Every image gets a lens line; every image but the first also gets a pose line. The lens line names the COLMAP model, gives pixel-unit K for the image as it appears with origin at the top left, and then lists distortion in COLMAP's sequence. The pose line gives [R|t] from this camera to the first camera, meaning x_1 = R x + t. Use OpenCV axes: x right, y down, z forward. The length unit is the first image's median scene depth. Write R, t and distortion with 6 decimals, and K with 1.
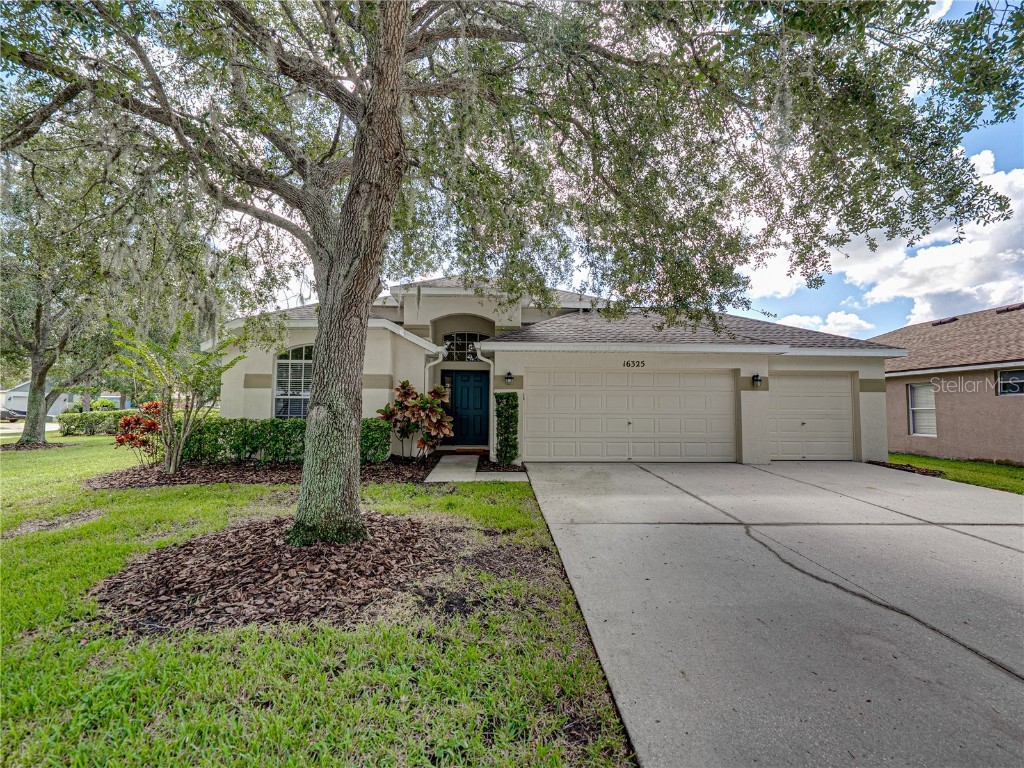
lens RADIAL K [[404.3, 0, 515.3], [0, 404.3, 384.9], [0, 0, 1]] dist [-0.001670, -0.000367]
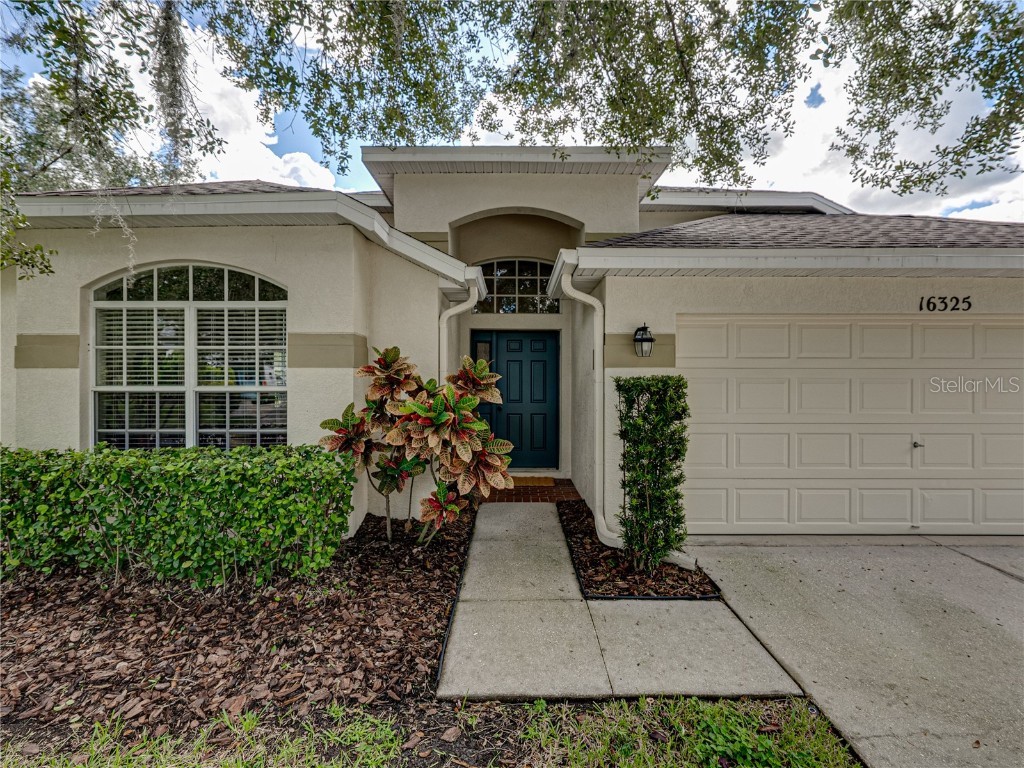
lens RADIAL K [[404.3, 0, 513.4], [0, 404.3, 378.3], [0, 0, 1]] dist [-0.001670, -0.000367]
pose [[0.999156, -0.003928, -0.040887, -0.132746], [0.006065, 0.998615, 0.052266, -0.000526], [0.040625, -0.052470, 0.997796, 0.597860]]
